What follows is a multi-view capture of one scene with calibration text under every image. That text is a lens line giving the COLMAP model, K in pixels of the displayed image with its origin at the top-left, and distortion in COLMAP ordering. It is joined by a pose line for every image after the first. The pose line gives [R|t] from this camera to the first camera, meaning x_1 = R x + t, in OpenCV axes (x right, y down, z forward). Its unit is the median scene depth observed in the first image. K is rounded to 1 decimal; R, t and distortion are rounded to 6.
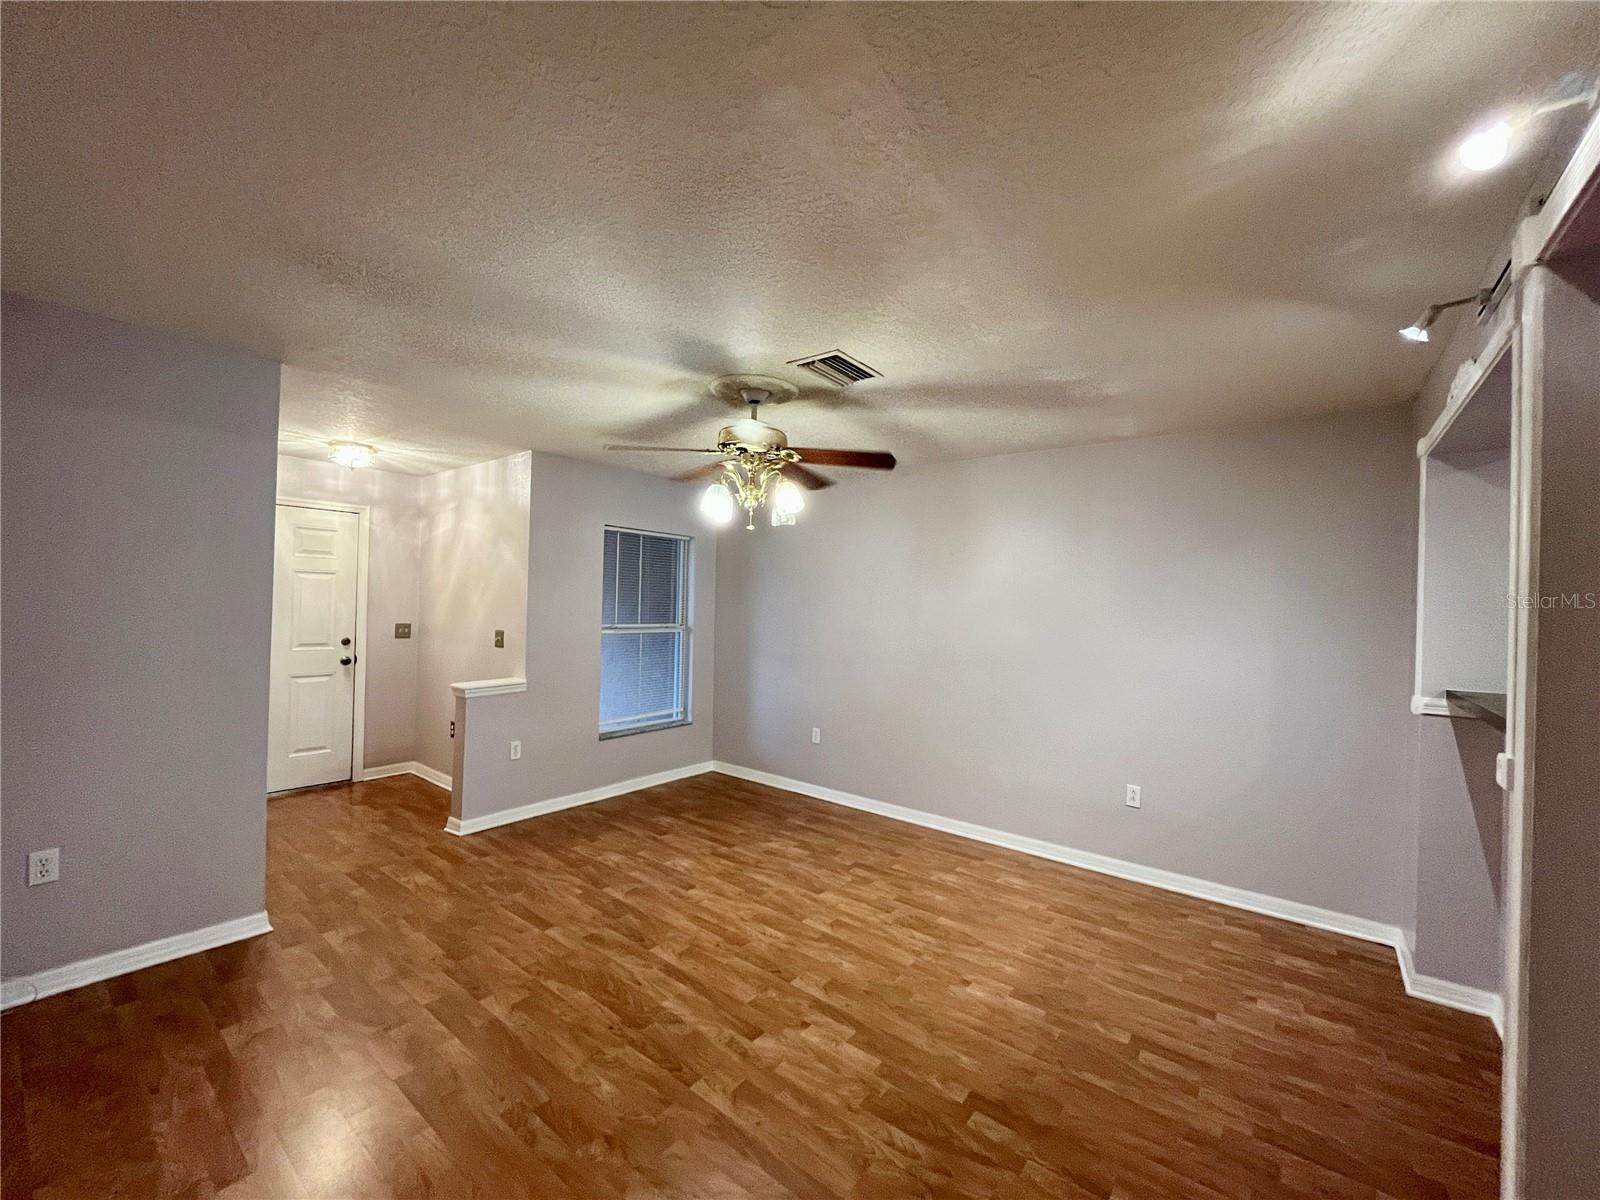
lens RADIAL K [[646.4, 0, 806.0], [0, 646.4, 602.1], [0, 0, 1]] dist [-0.001516, 0.000150]
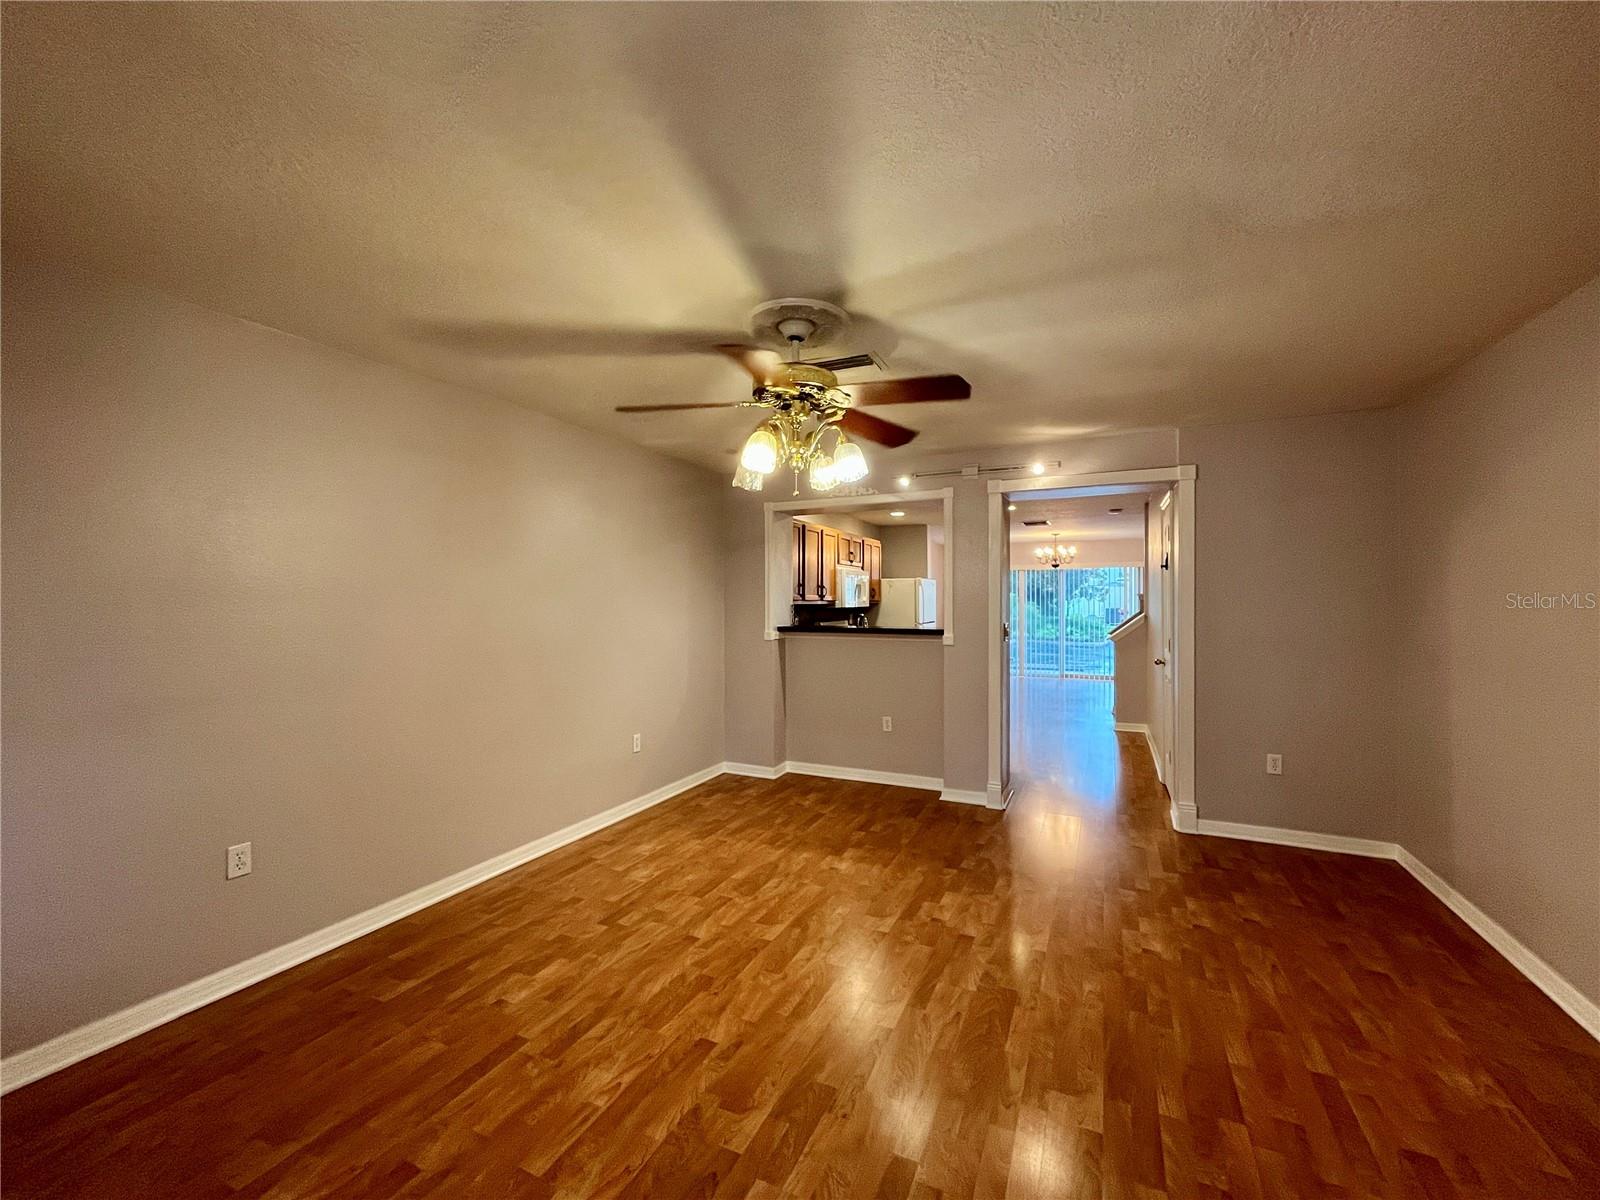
lens RADIAL K [[646.4, 0, 793.6], [0, 646.4, 603.7], [0, 0, 1]] dist [-0.001516, 0.000150]
pose [[-0.211679, -0.031370, 0.976836, -0.852997], [-0.010160, 0.999501, 0.029896, 0.000176], [-0.977286, -0.003596, -0.211893, 1.133287]]
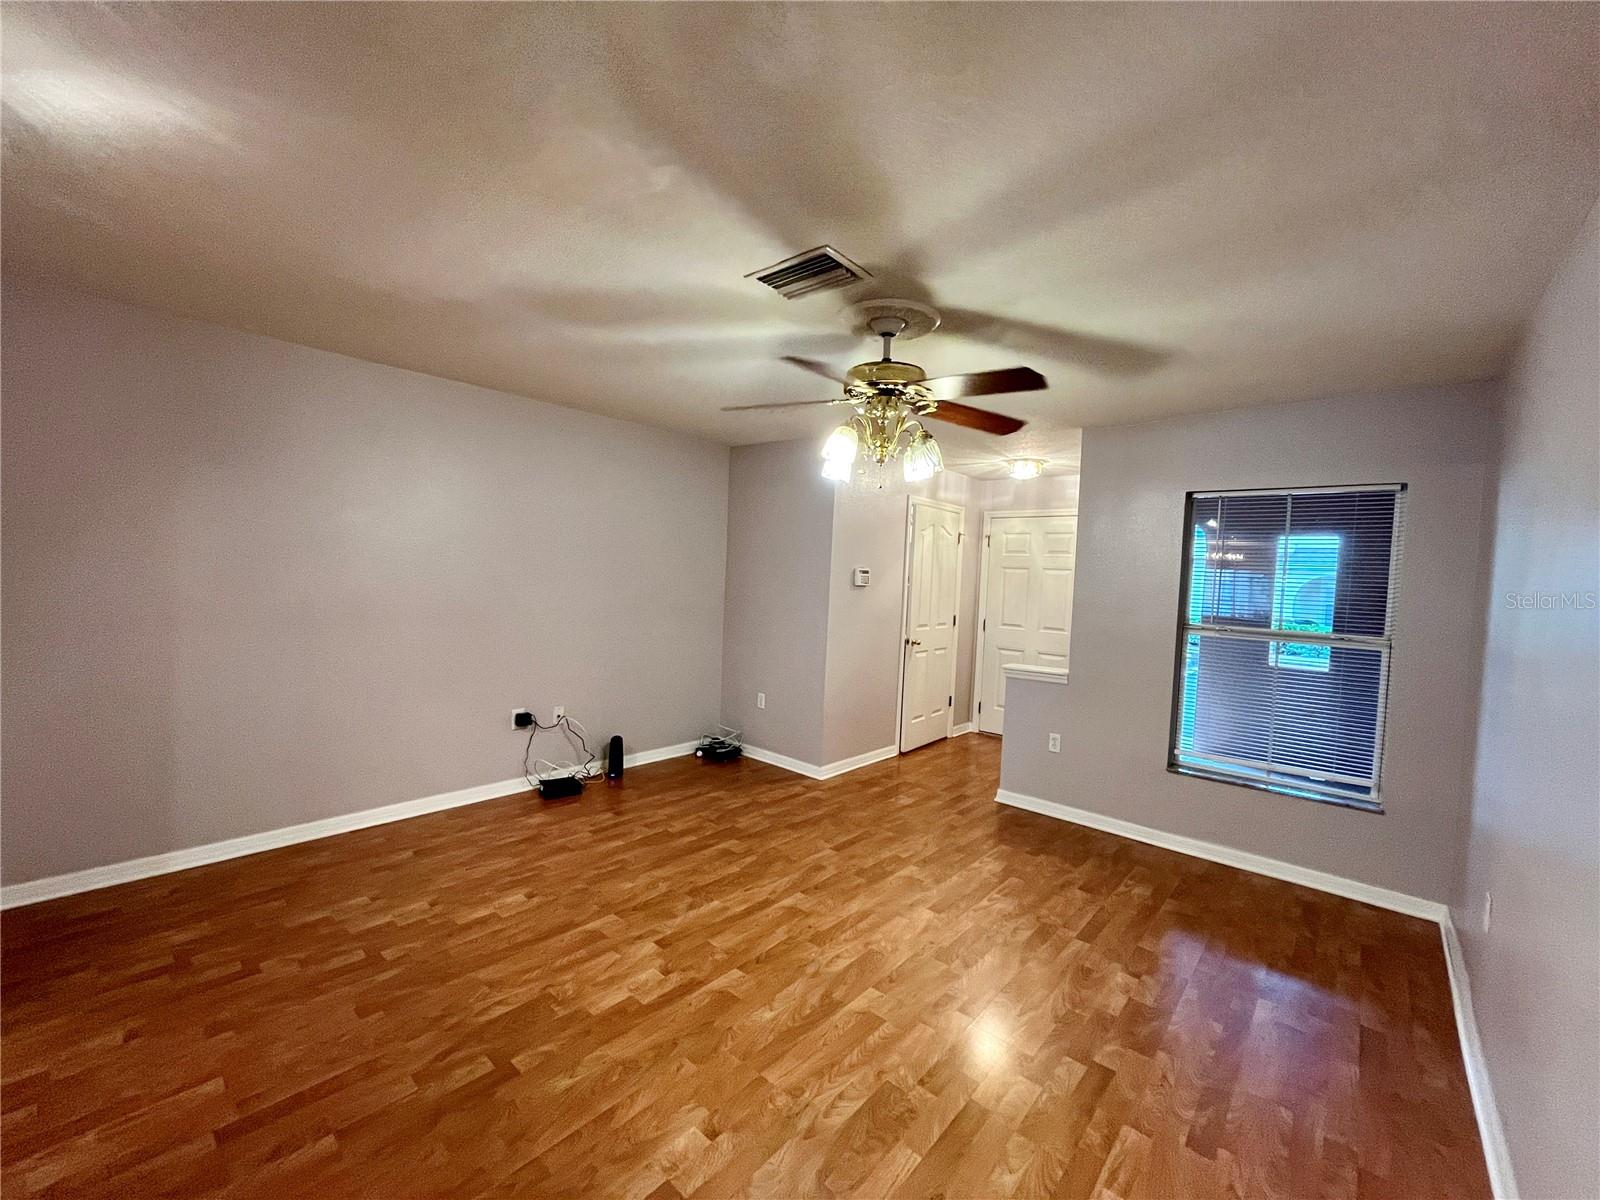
lens RADIAL K [[646.4, 0, 794.5], [0, 646.4, 598.6], [0, 0, 1]] dist [-0.001516, 0.000150]
pose [[-0.061696, 0.008261, -0.998061, 0.745043], [-0.041494, 0.999080, 0.010835, 0.026334], [0.997232, 0.042082, -0.061296, 0.914093]]
